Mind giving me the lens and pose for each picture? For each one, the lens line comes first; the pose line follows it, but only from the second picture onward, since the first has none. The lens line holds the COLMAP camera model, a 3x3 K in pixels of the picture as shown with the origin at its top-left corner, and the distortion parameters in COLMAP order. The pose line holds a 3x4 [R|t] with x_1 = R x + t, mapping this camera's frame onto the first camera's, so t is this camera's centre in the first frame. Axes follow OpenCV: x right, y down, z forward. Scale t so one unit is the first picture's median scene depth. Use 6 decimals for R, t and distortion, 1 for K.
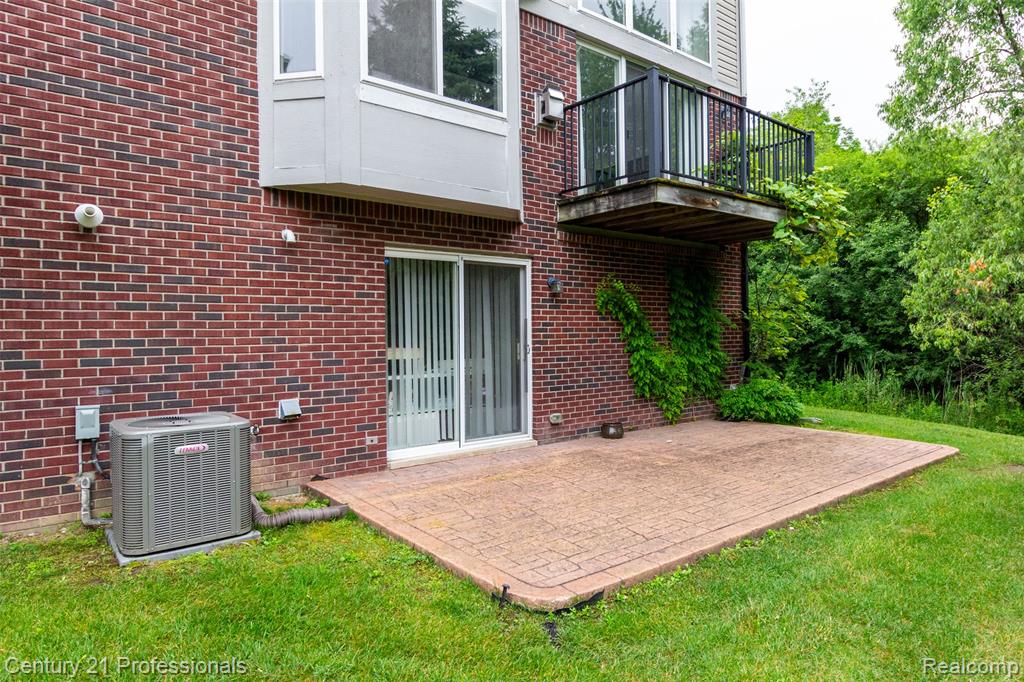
lens RADIAL K [[618.9, 0, 511.9], [0, 618.9, 336.8], [0, 0, 1]] dist [-0.002132, -0.000095]
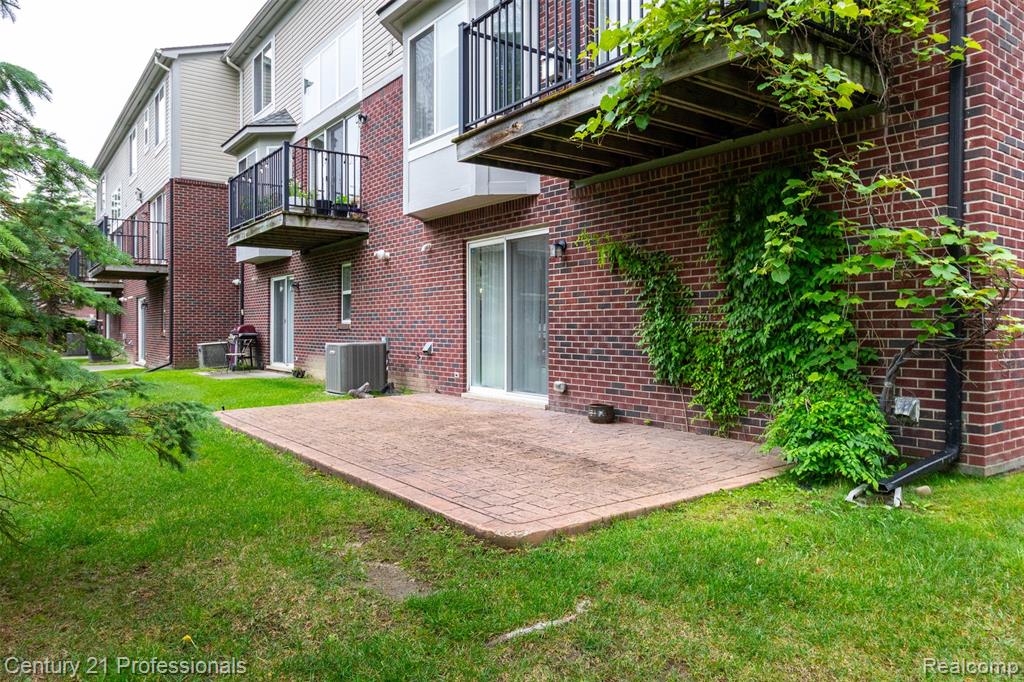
lens RADIAL K [[693.0, 0, 511.3], [0, 693.0, 337.1], [0, 0, 1]] dist [-0.005544, -0.000848]
pose [[-0.049273, 0.022834, -0.998524, 1.148472], [-0.009099, 0.999687, 0.023310, 0.030058], [0.998744, 0.010234, -0.049050, 0.974097]]
